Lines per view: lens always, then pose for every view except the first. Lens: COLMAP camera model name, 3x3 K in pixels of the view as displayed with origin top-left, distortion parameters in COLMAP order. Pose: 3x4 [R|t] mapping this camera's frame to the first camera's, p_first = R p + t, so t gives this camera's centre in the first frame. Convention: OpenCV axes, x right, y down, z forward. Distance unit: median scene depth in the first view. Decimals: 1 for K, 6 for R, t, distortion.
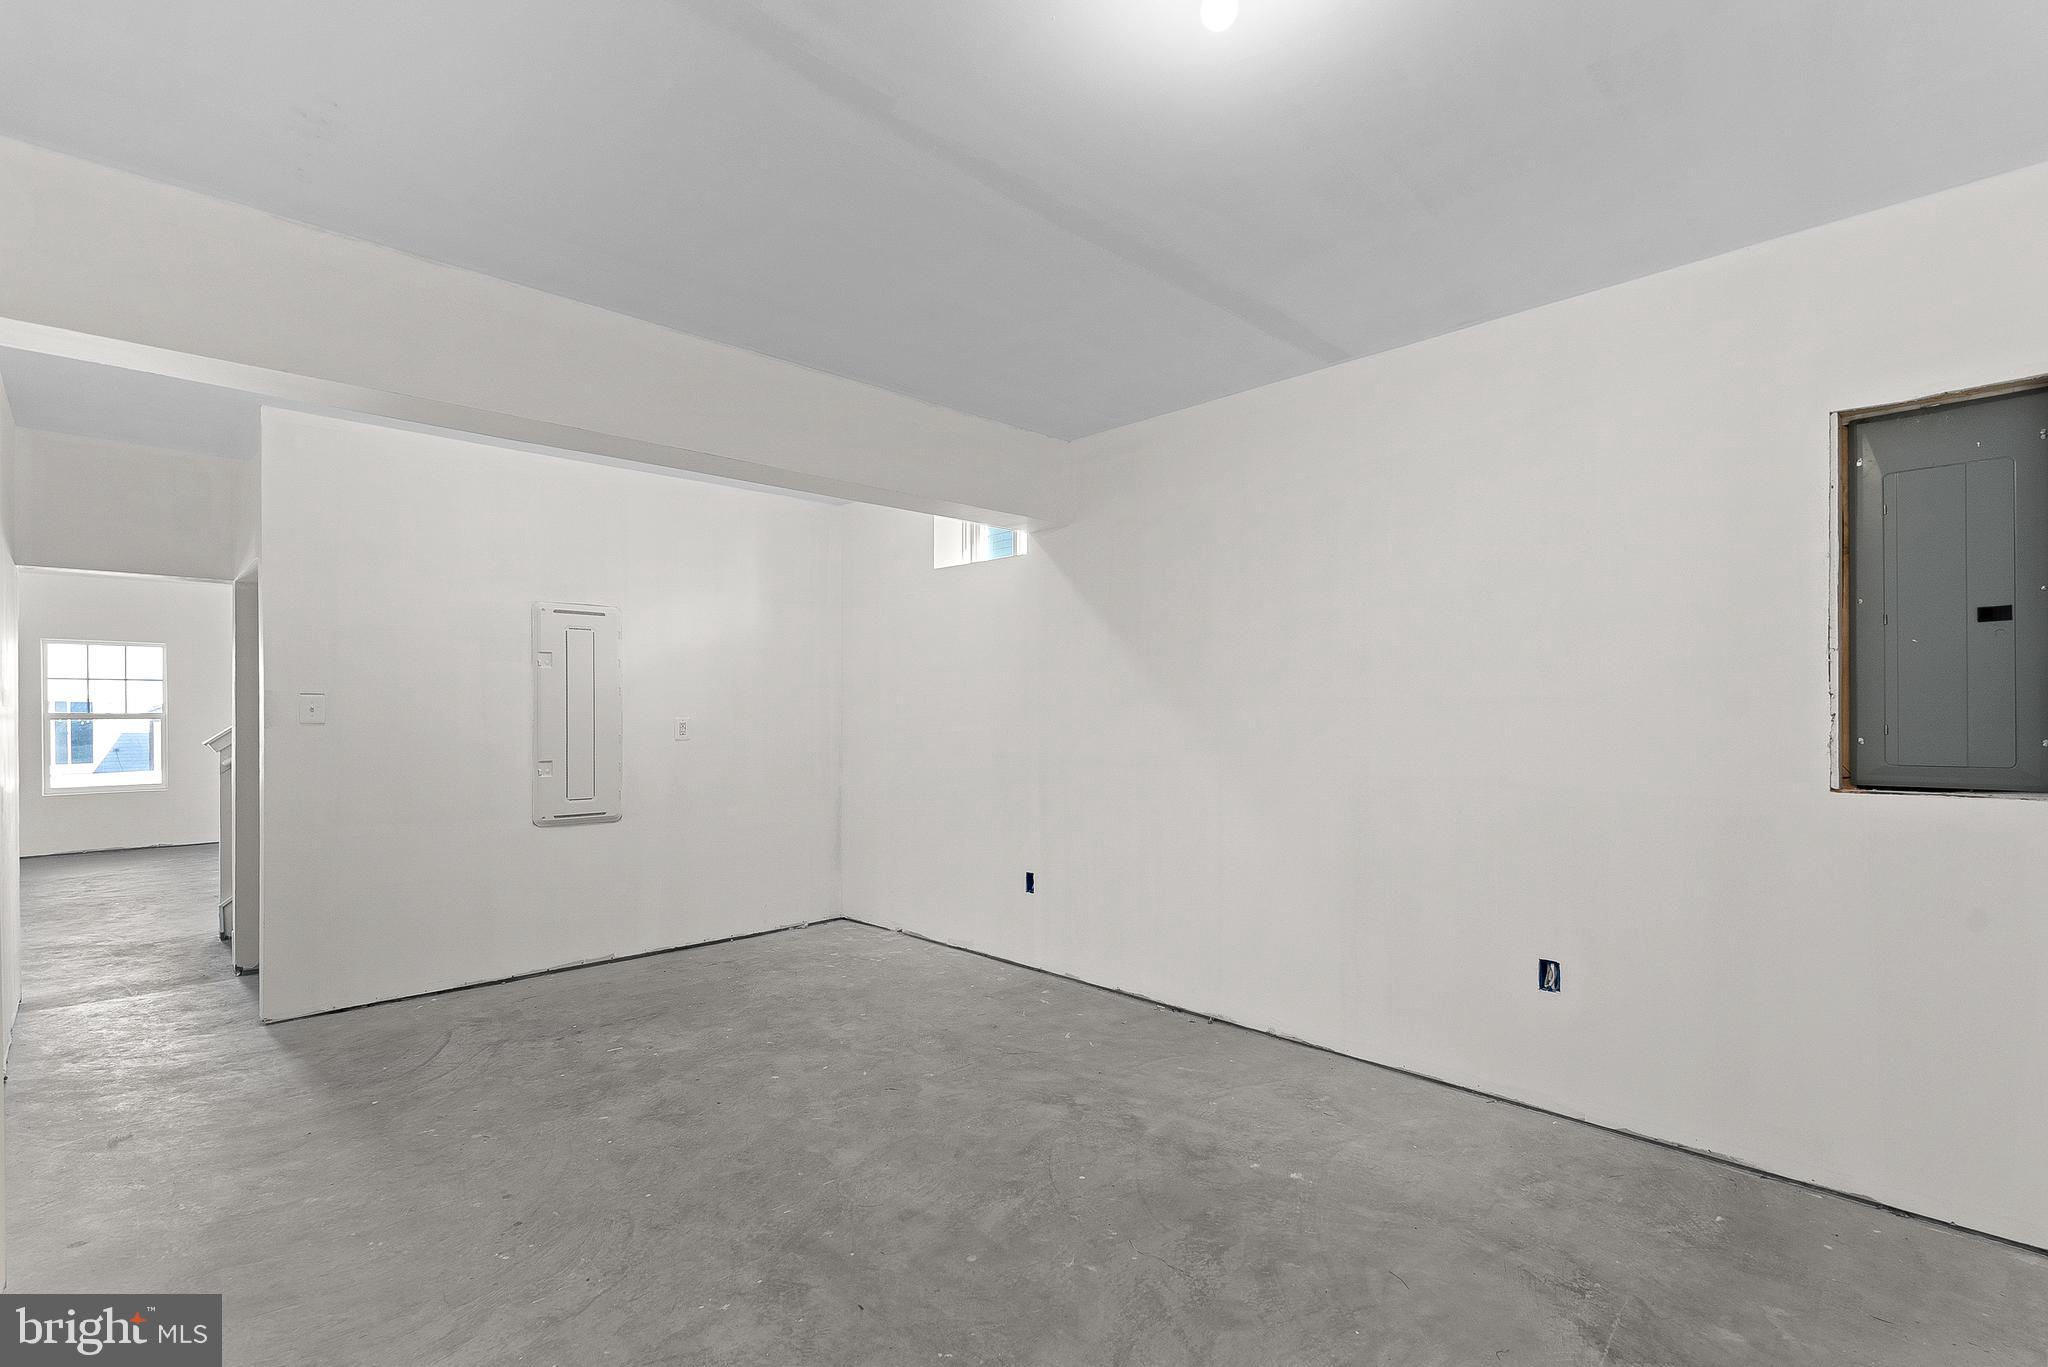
lens RADIAL K [[939.9, 0, 1015.4], [0, 939.9, 688.0], [0, 0, 1]] dist [-0.002756, 0.001090]
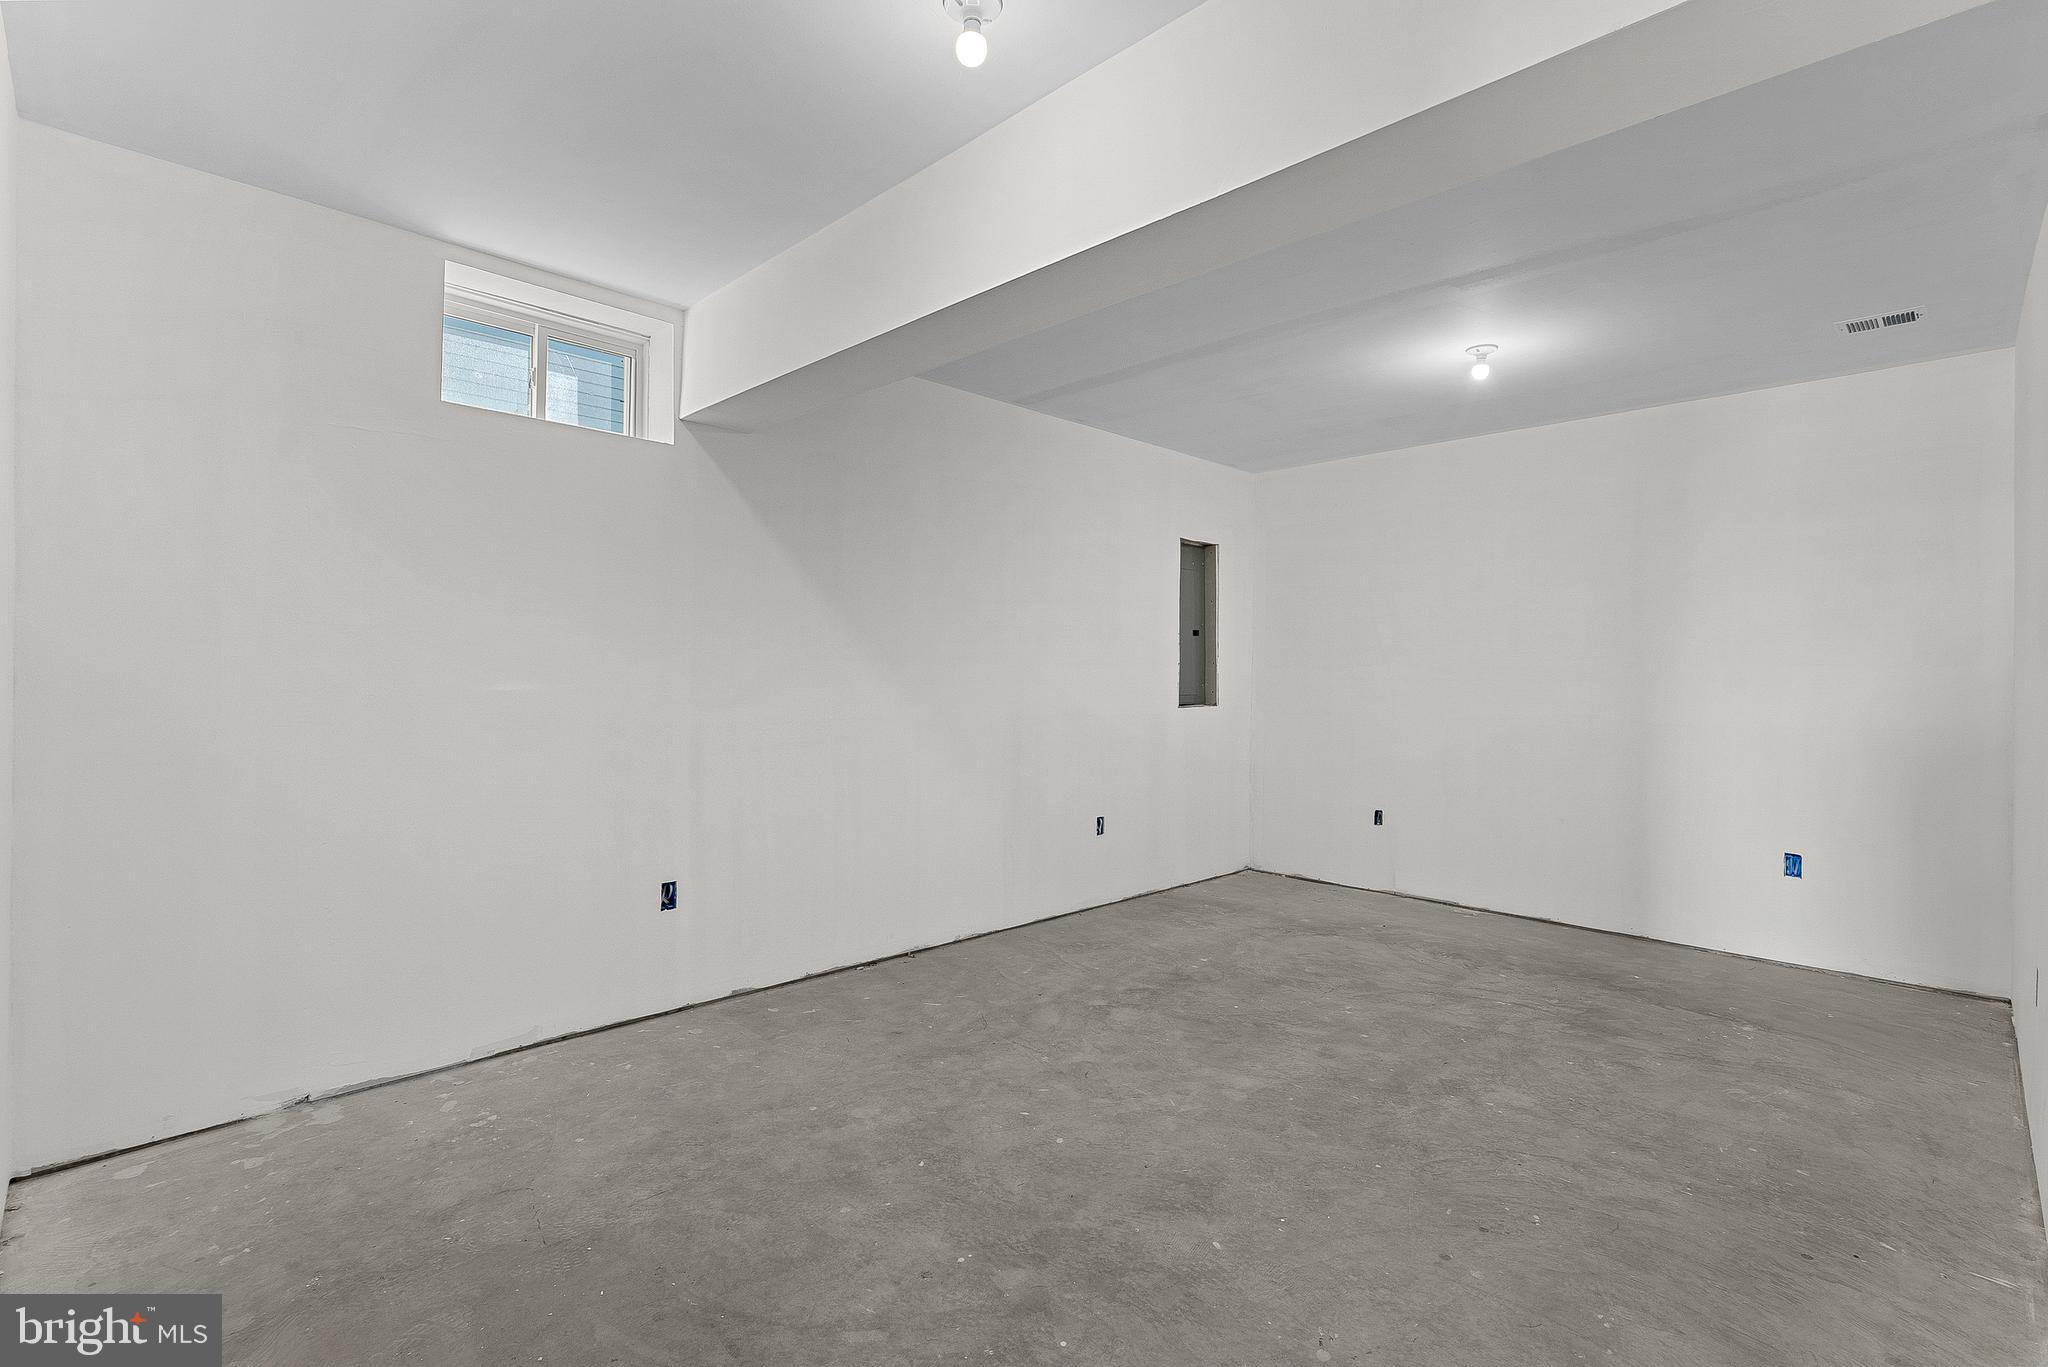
lens RADIAL K [[939.9, 0, 1011.5], [0, 939.9, 689.4], [0, 0, 1]] dist [-0.002756, 0.001090]
pose [[-0.007015, -0.011659, 0.999907, -0.985695], [-0.036589, 0.999265, 0.011395, 0.035659], [-0.999306, -0.036506, -0.007436, 1.020953]]
